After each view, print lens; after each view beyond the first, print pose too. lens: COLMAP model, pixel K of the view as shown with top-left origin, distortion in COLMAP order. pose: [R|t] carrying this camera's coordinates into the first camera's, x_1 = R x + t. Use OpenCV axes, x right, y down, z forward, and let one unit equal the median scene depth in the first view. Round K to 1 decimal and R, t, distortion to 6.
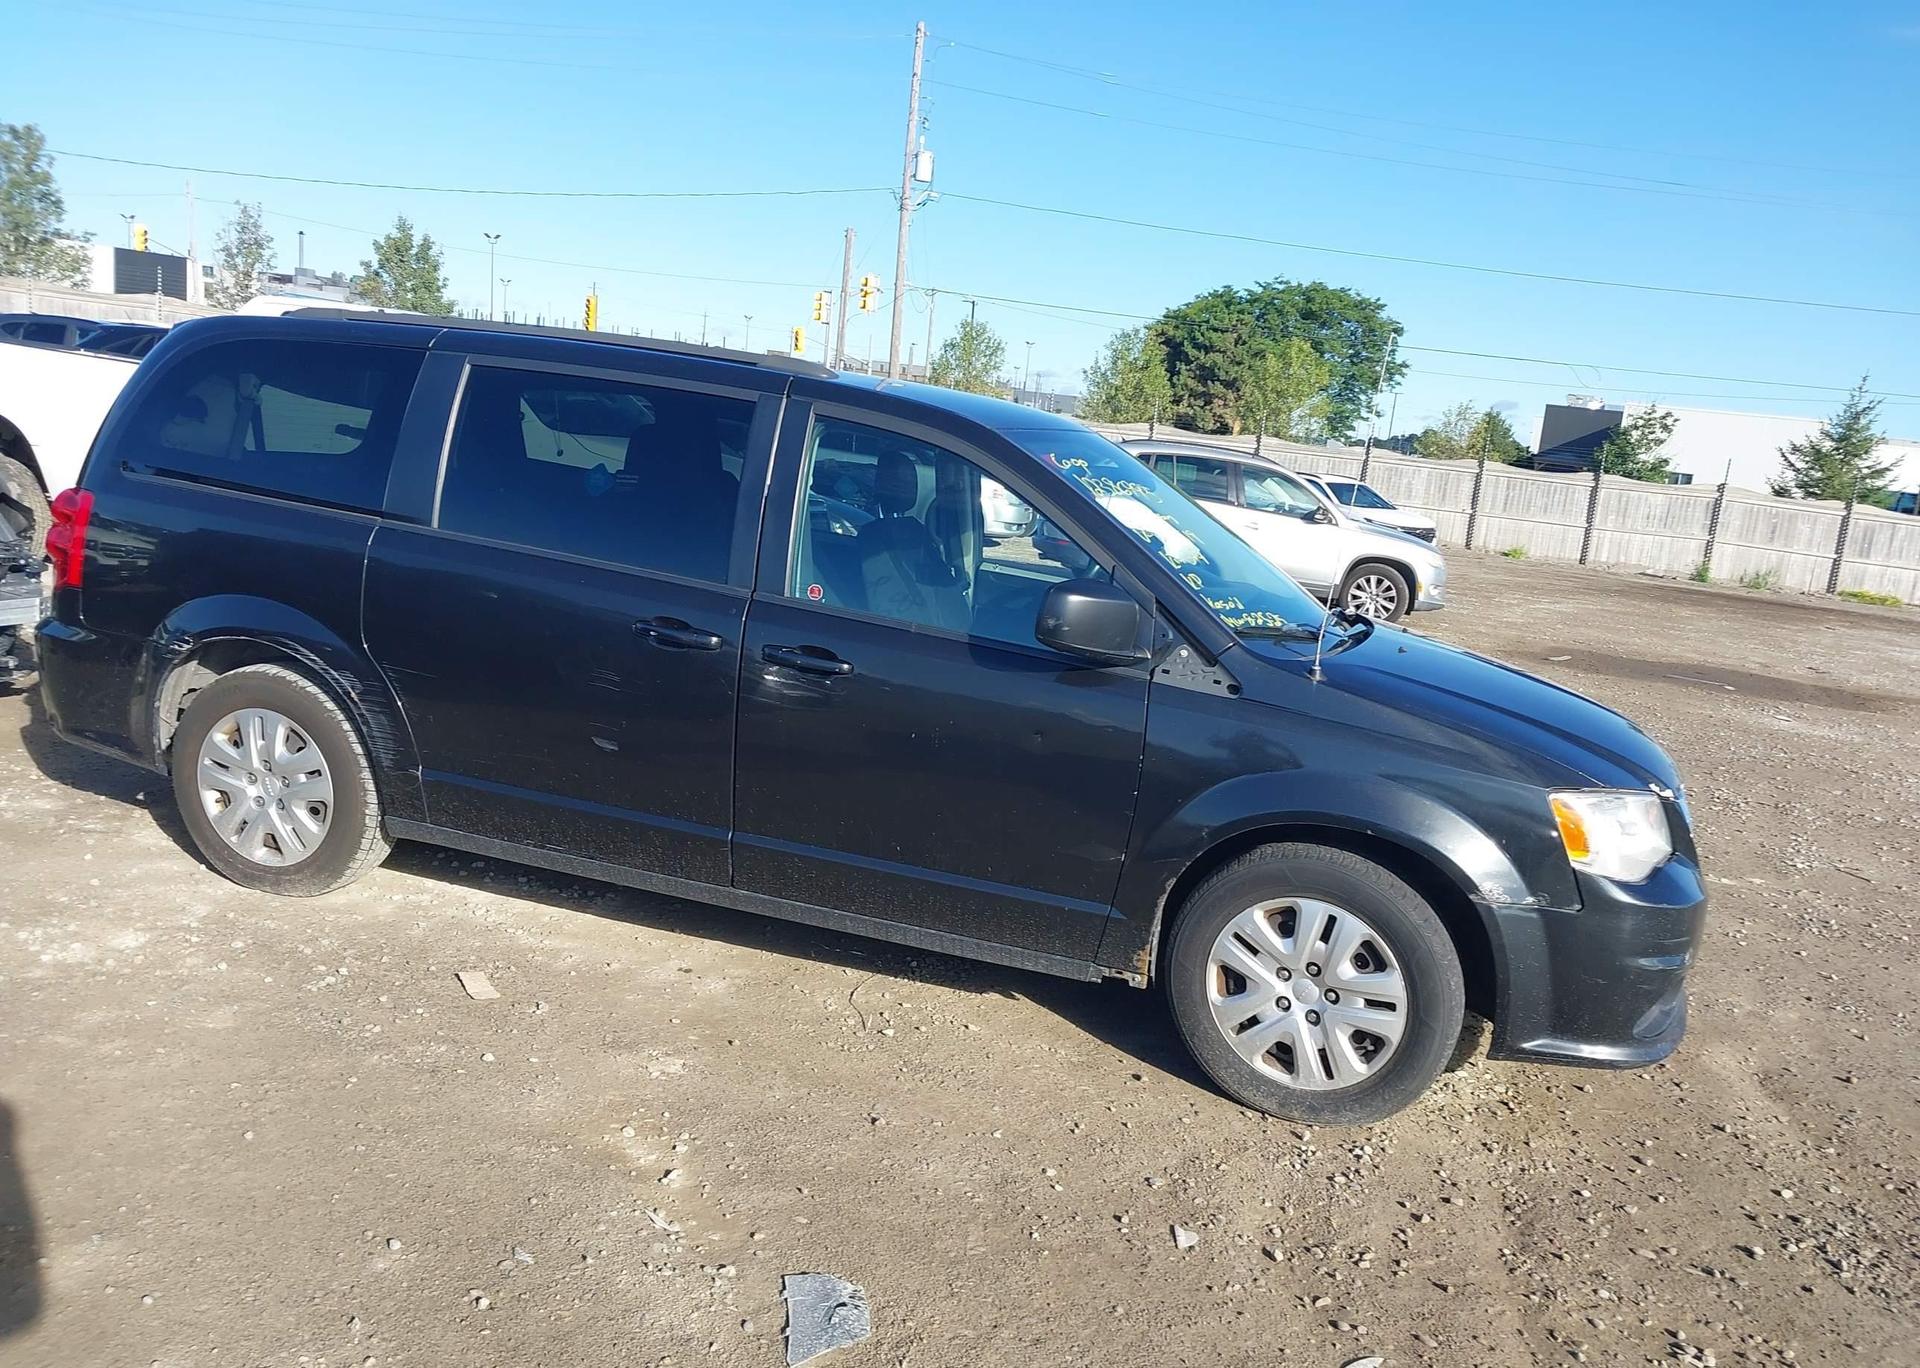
lens RADIAL K [[1628.4, 0, 943.8], [0, 1628.4, 654.7], [0, 0, 1]] dist [0.028115, -0.013289]
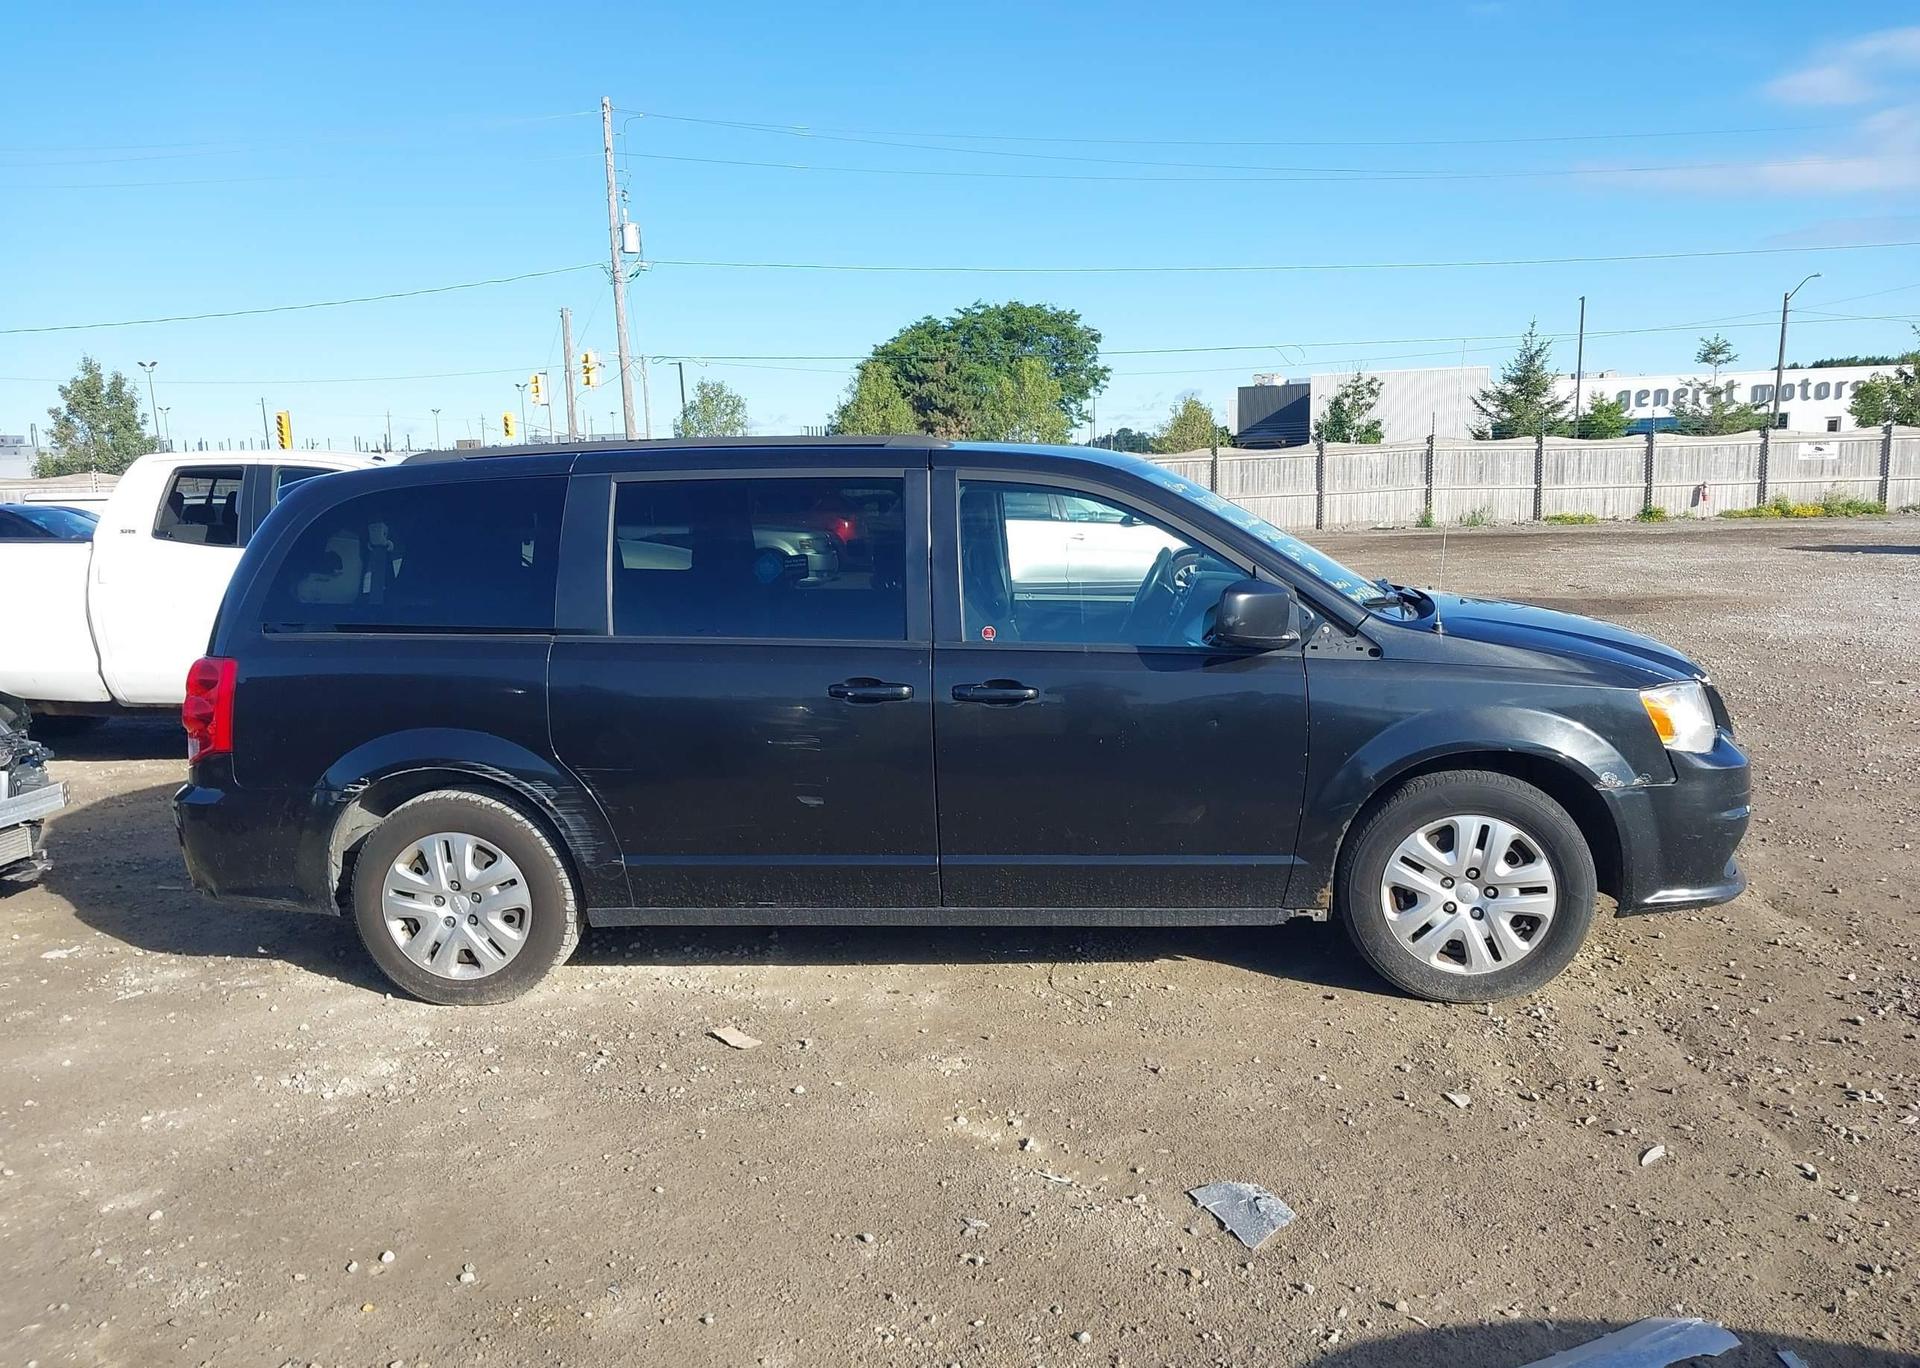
lens RADIAL K [[1614.0, 0, 976.6], [0, 1614.0, 684.7], [0, 0, 1]] dist [0.010831, -0.008056]
pose [[0.971842, -0.168539, 0.164674, -0.236856], [0.169507, 0.985494, 0.008260, -0.011620], [-0.163677, 0.019886, 0.986313, -0.088199]]
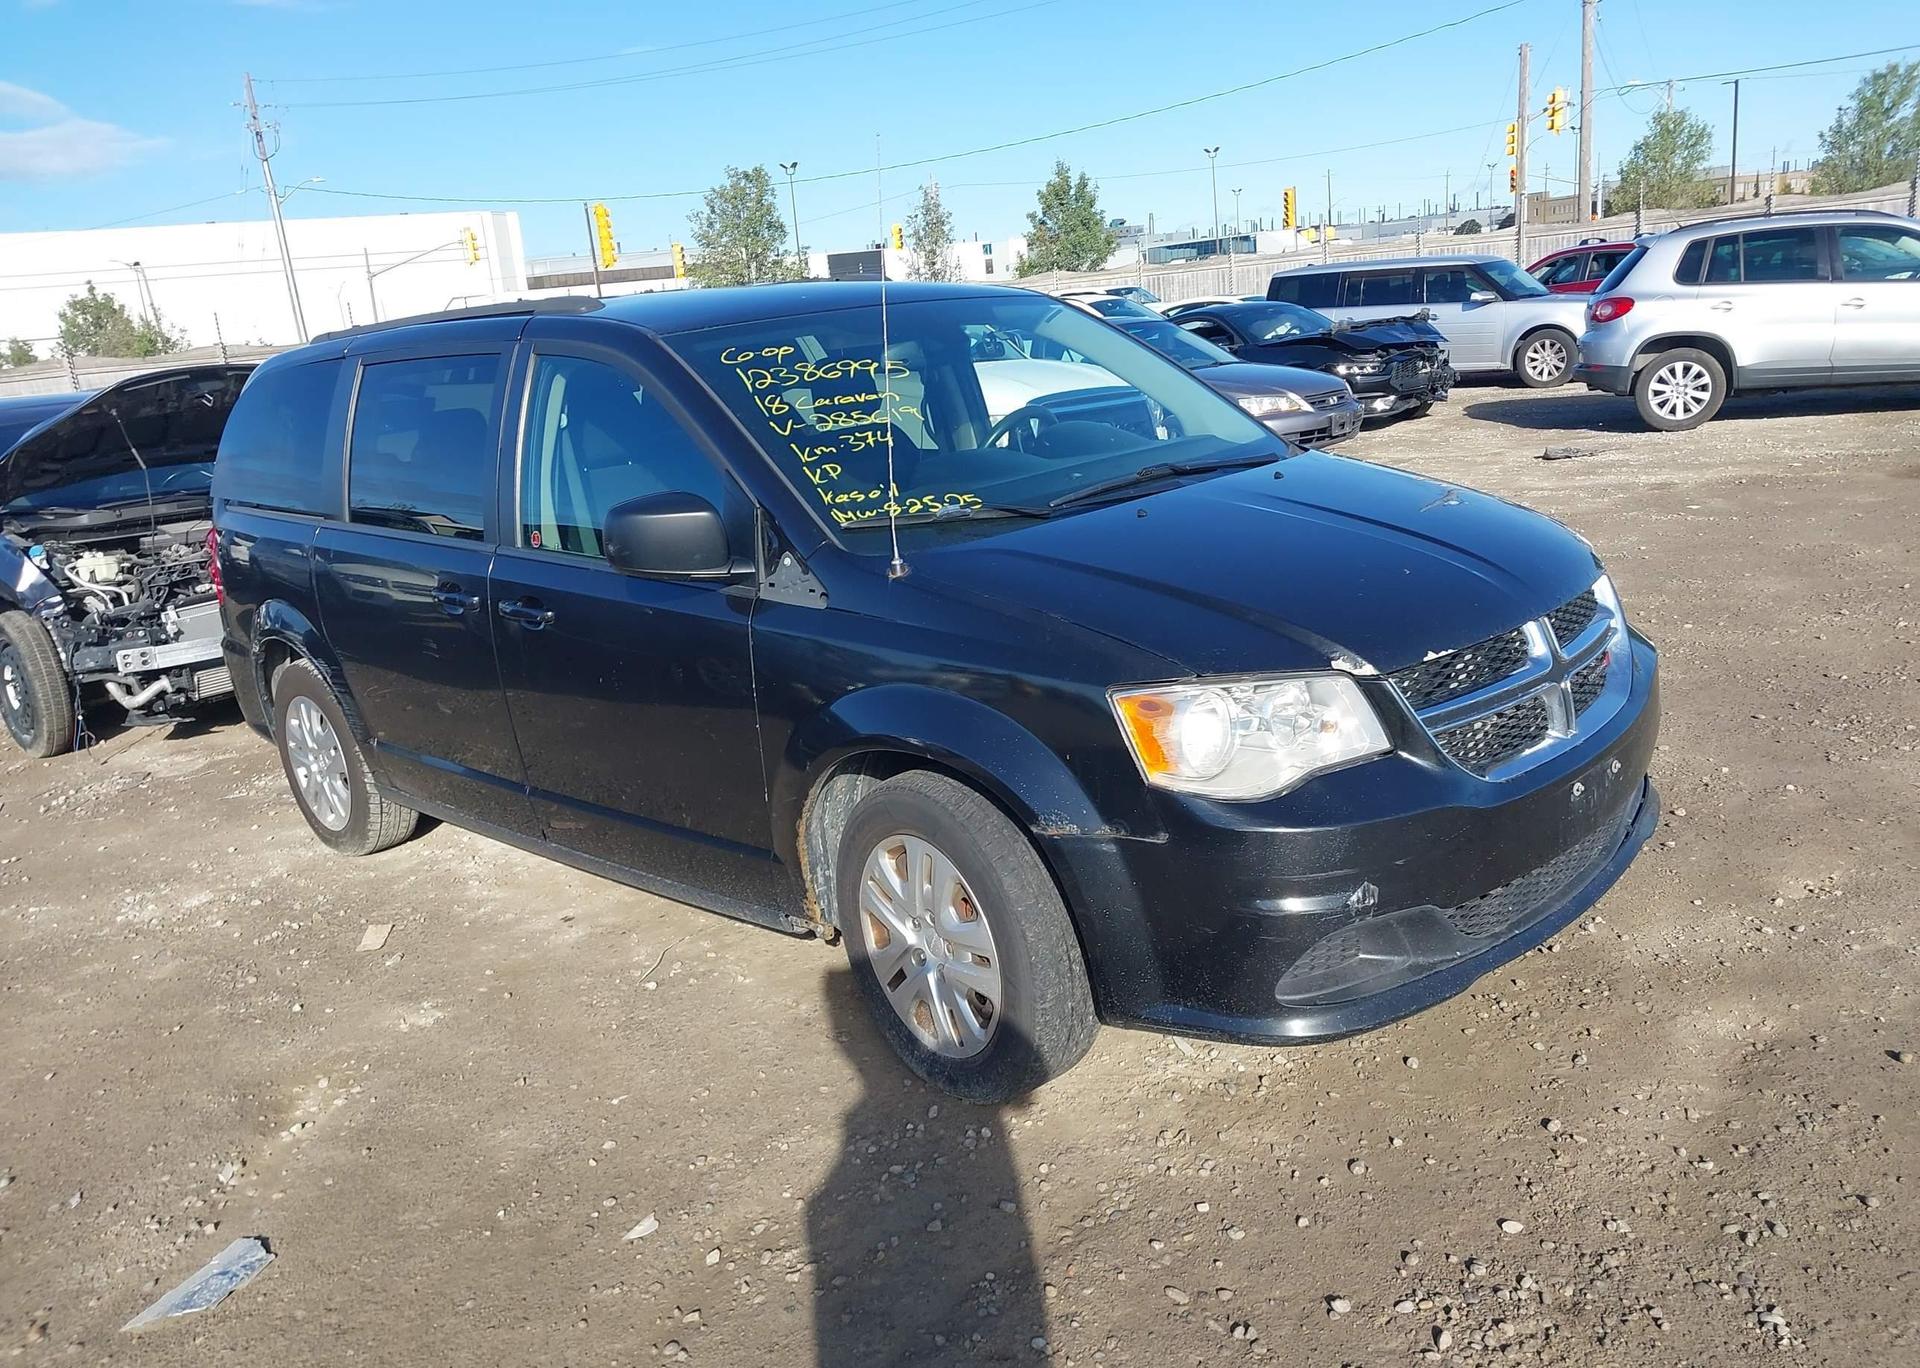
lens RADIAL K [[1614.0, 0, 976.6], [0, 1614.0, 684.7], [0, 0, 1]] dist [0.010831, -0.008056]
pose [[0.848475, -0.084836, -0.522391, 1.985518], [0.128106, 0.990637, 0.047193, 0.106873], [0.513496, -0.106964, 0.851399, 0.907868]]
